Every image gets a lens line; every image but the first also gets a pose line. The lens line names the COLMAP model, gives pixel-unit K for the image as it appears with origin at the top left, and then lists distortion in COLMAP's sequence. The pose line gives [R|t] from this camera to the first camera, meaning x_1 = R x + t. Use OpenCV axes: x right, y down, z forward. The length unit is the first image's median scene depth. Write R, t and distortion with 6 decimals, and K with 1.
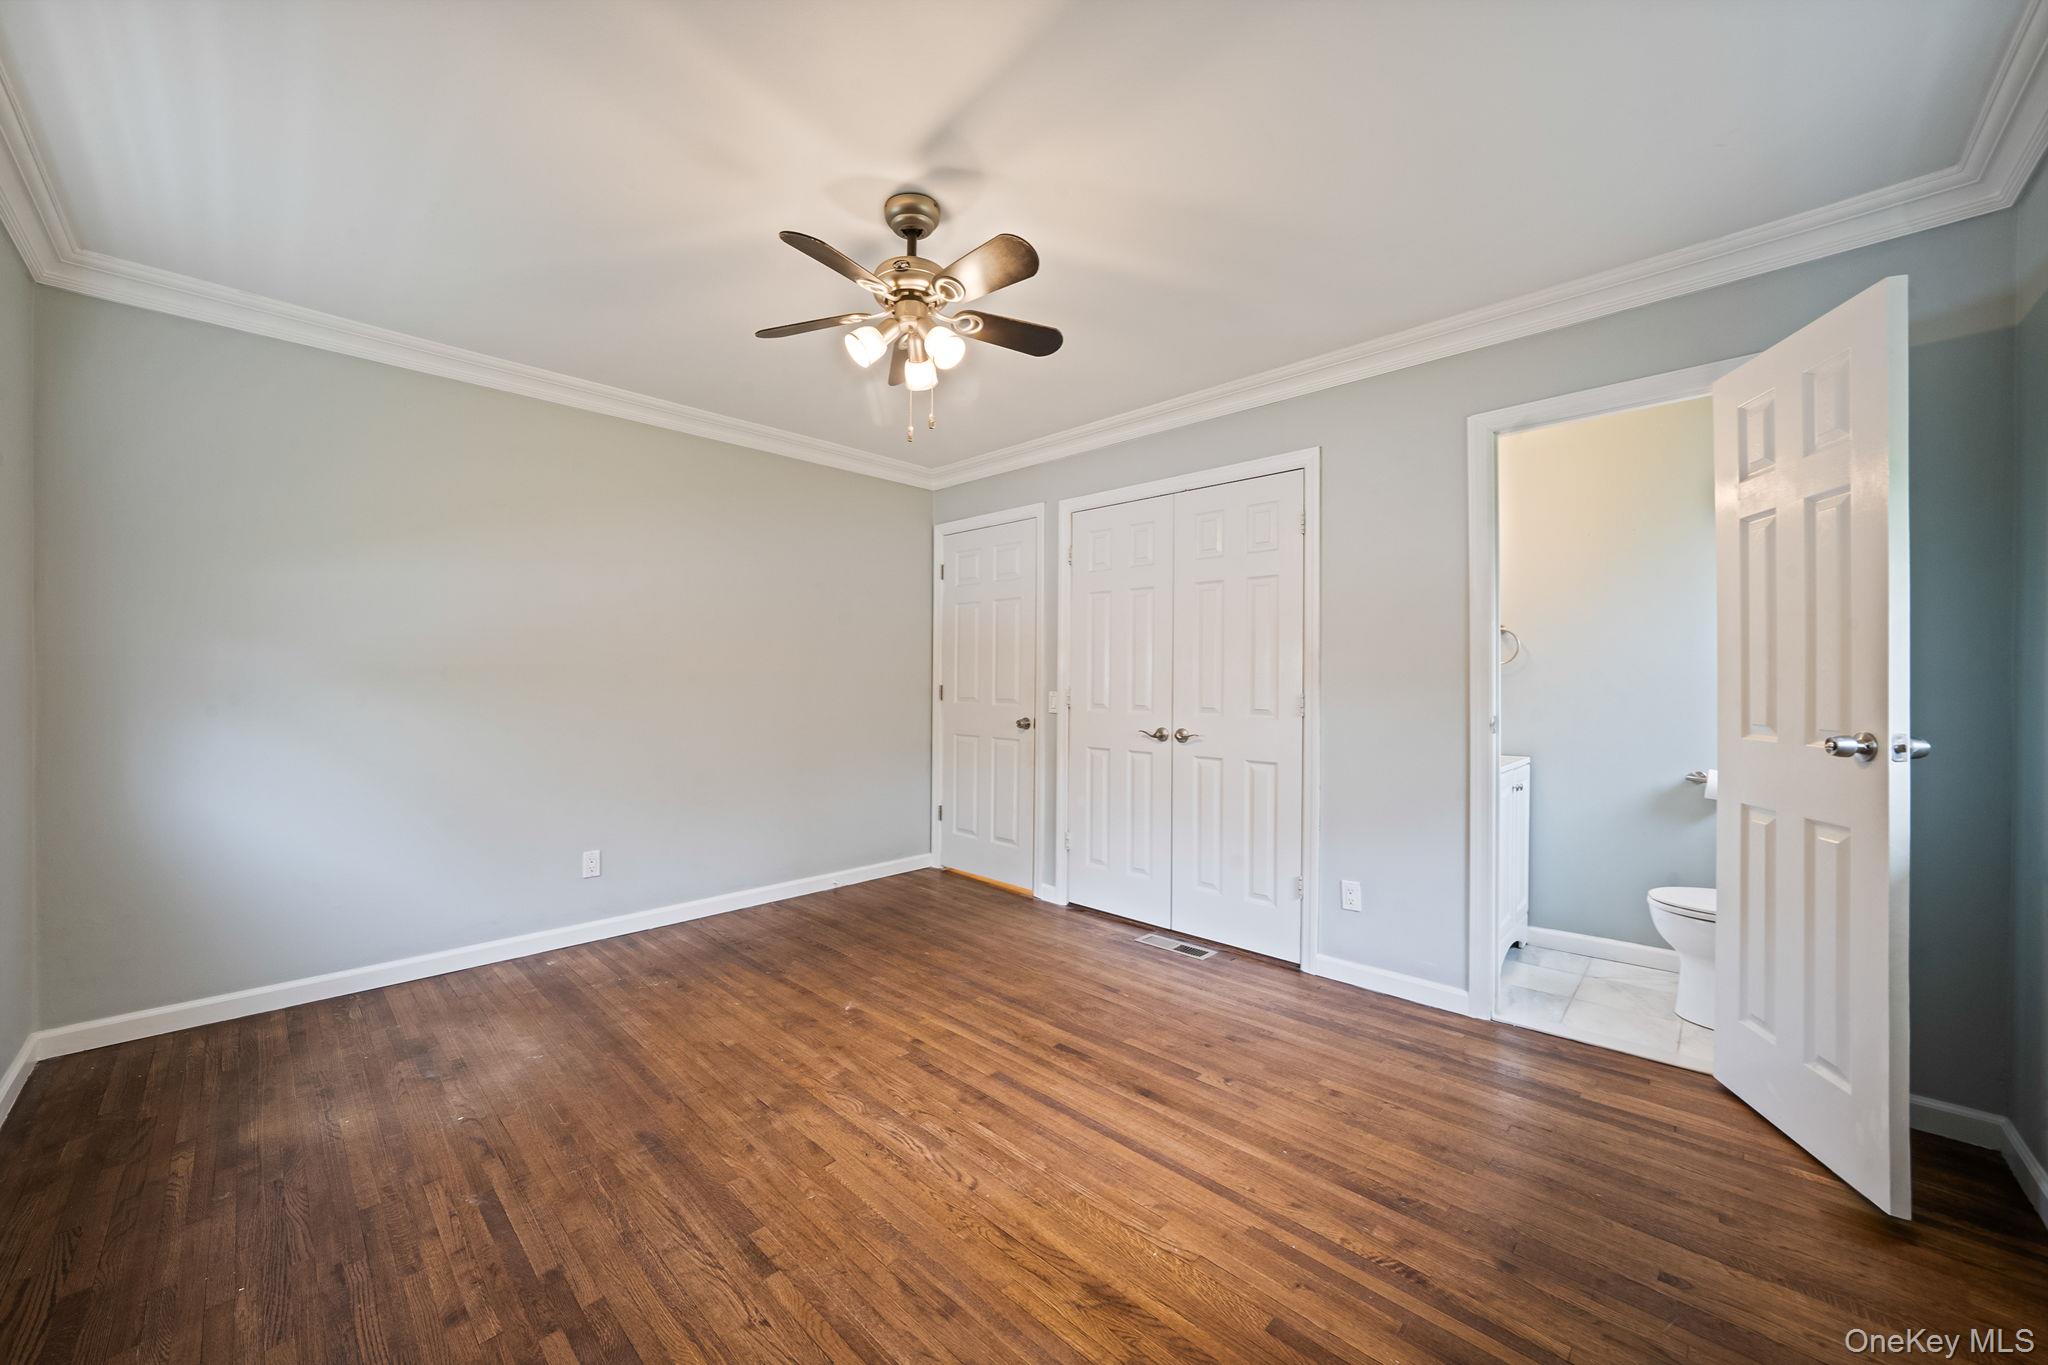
lens RADIAL K [[747.4, 0, 1024.5], [0, 747.4, 681.7], [0, 0, 1]] dist [-0.001913, -0.000010]
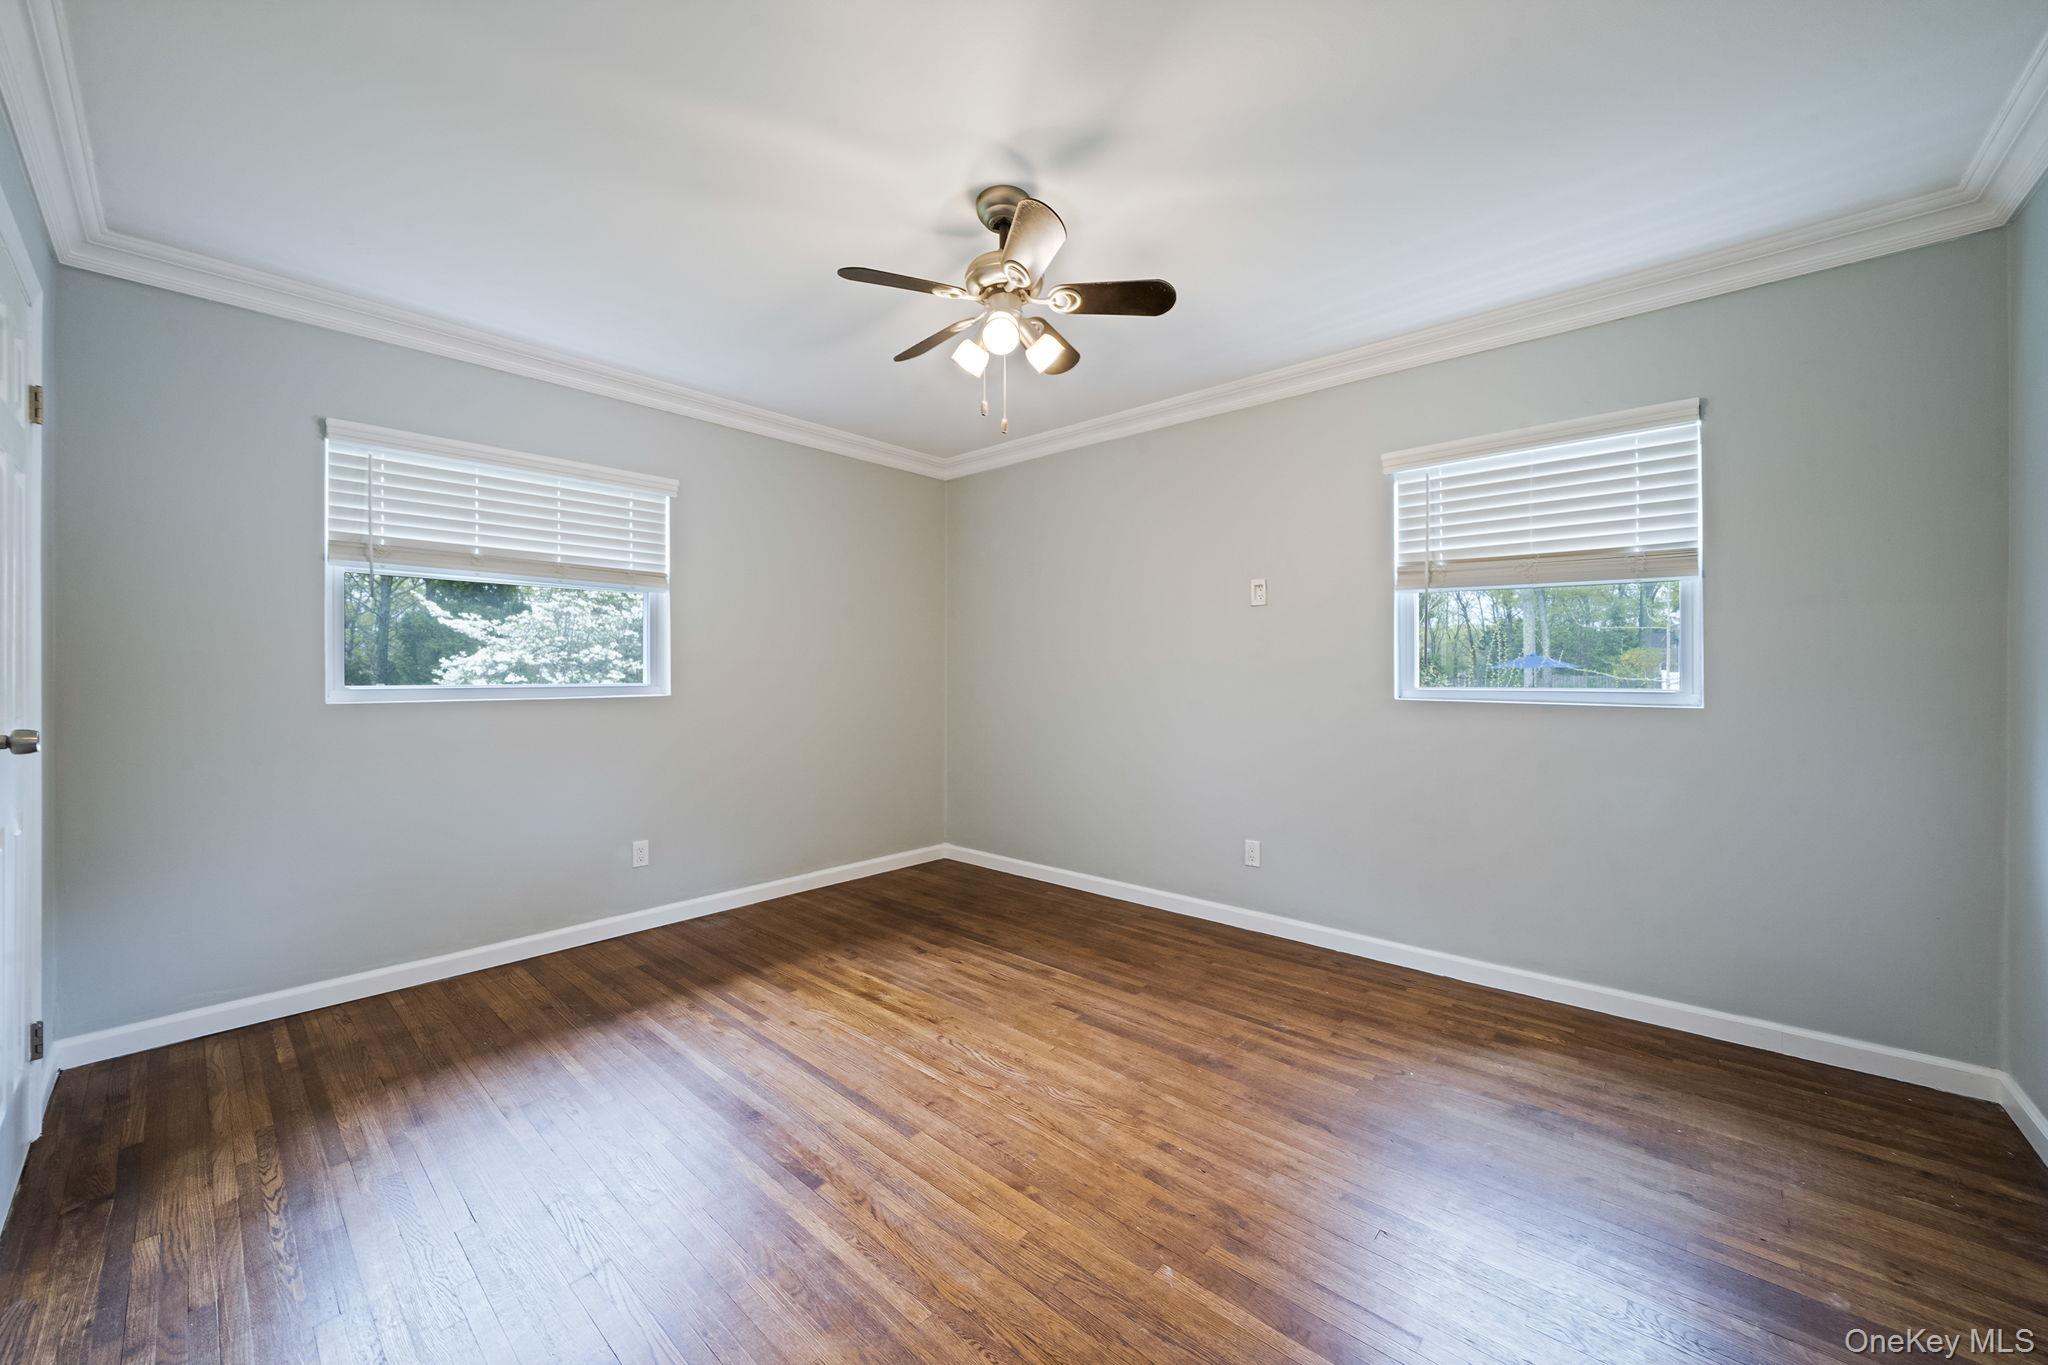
lens RADIAL K [[747.4, 0, 1022.8], [0, 747.4, 675.3], [0, 0, 1]] dist [-0.001913, -0.000010]
pose [[-0.999401, -0.003802, -0.034409, -0.157479], [-0.003886, 0.999990, 0.002367, 0.002738], [0.034400, 0.002500, -0.999405, 2.198067]]
